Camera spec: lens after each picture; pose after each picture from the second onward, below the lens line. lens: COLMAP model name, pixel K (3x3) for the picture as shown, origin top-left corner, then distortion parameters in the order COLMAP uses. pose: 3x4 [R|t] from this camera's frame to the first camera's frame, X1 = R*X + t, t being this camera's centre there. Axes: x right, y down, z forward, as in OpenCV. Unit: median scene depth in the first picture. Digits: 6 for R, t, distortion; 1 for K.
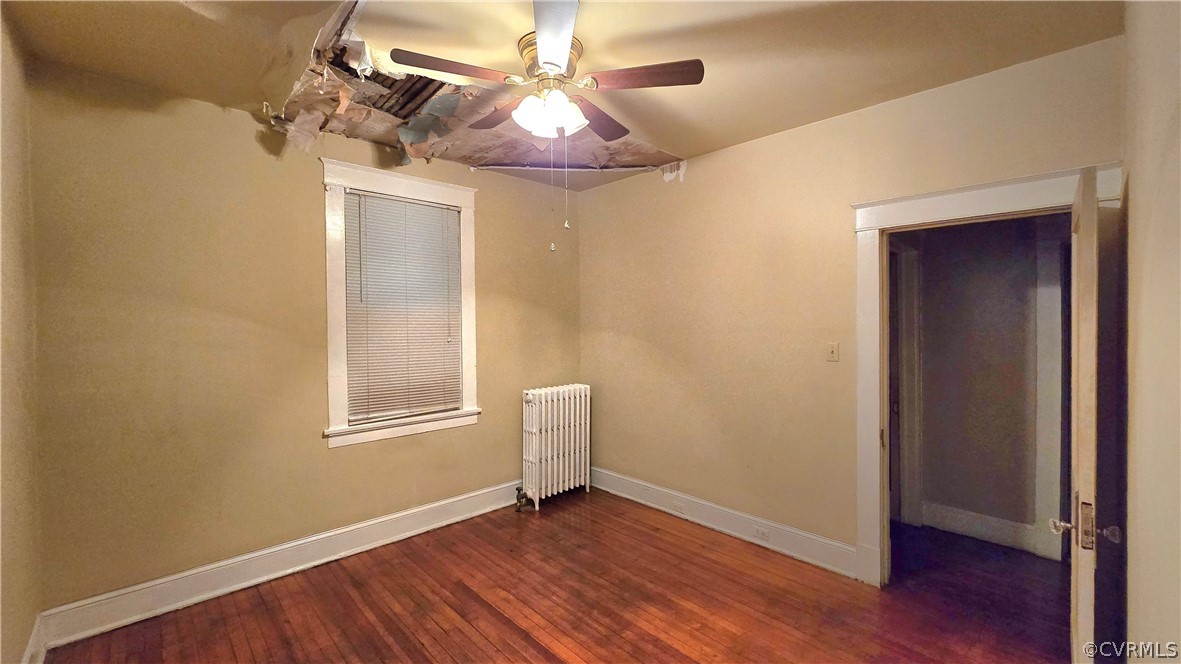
lens RADIAL K [[484.1, 0, 585.8], [0, 484.1, 326.9], [0, 0, 1]] dist [0.009471, 0.000229]
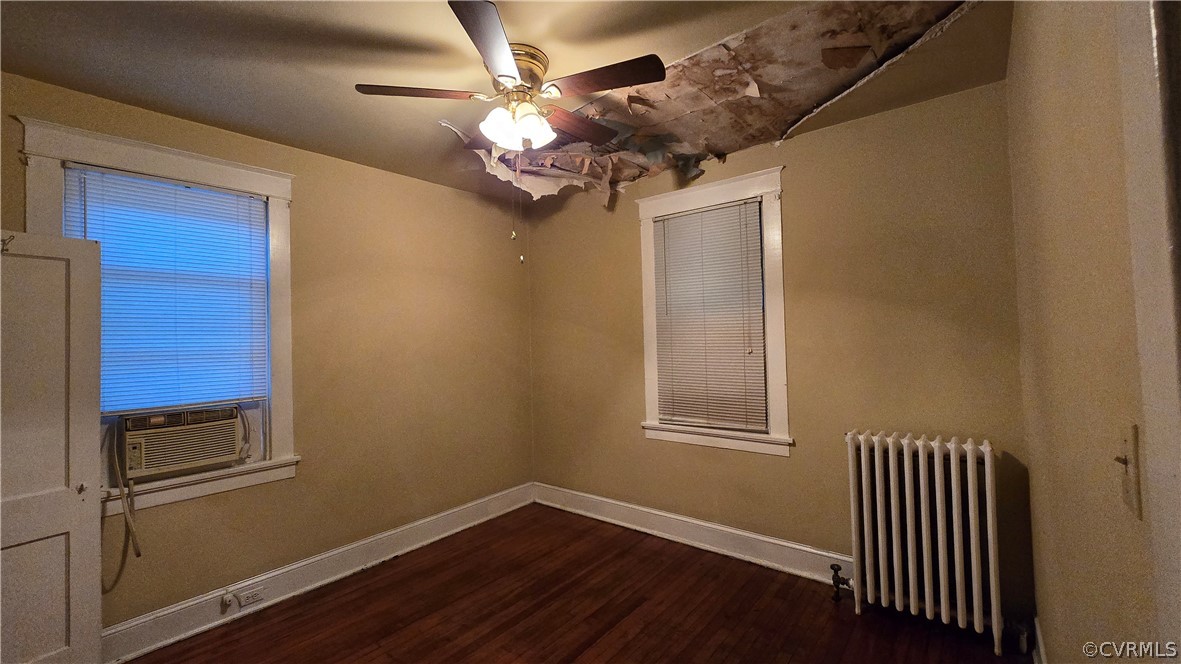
lens RADIAL K [[484.1, 0, 585.8], [0, 484.1, 326.9], [0, 0, 1]] dist [0.009471, 0.000229]
pose [[0.143195, -0.017715, -0.989536, 0.632888], [0.013312, 0.999784, -0.015972, -0.008145], [0.989605, -0.010886, 0.143400, 0.673911]]
